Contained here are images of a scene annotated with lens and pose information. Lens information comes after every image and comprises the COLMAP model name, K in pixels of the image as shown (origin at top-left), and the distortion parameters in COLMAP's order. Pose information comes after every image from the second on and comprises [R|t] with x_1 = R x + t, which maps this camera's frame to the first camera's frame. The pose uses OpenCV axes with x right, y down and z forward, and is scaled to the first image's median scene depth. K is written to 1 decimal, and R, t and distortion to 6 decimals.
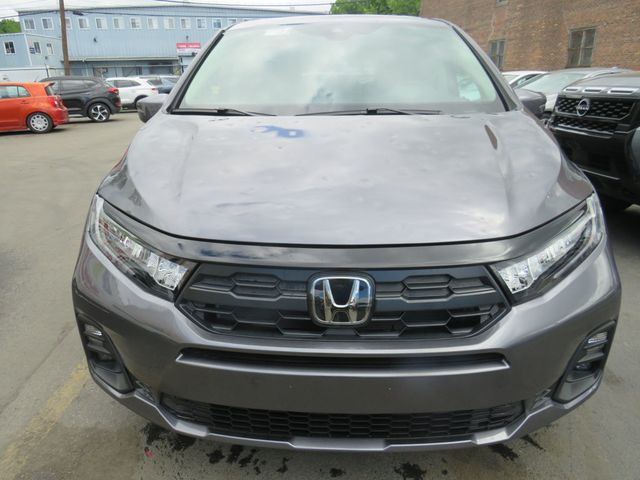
lens RADIAL K [[469.1, 0, 316.4], [0, 469.1, 240.3], [0, 0, 1]] dist [-0.005529, -0.027018]
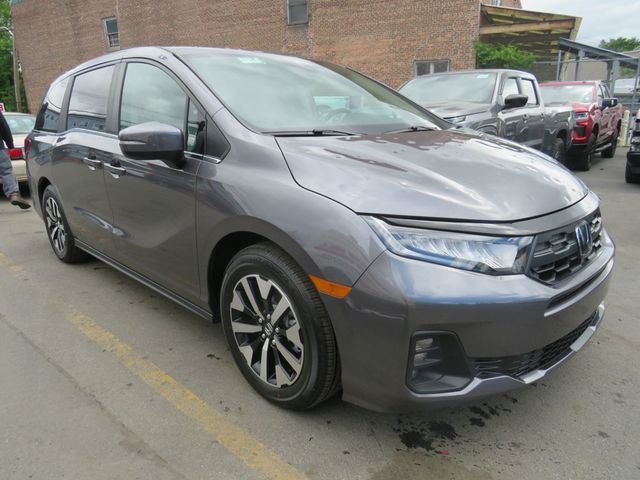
lens RADIAL K [[469.1, 0, 316.4], [0, 469.1, 240.3], [0, 0, 1]] dist [-0.005529, -0.027018]
pose [[0.672025, -0.203807, 0.711931, -1.196781], [0.257041, 0.965808, 0.033853, -0.103866], [-0.694487, 0.160245, 0.701433, 0.402111]]
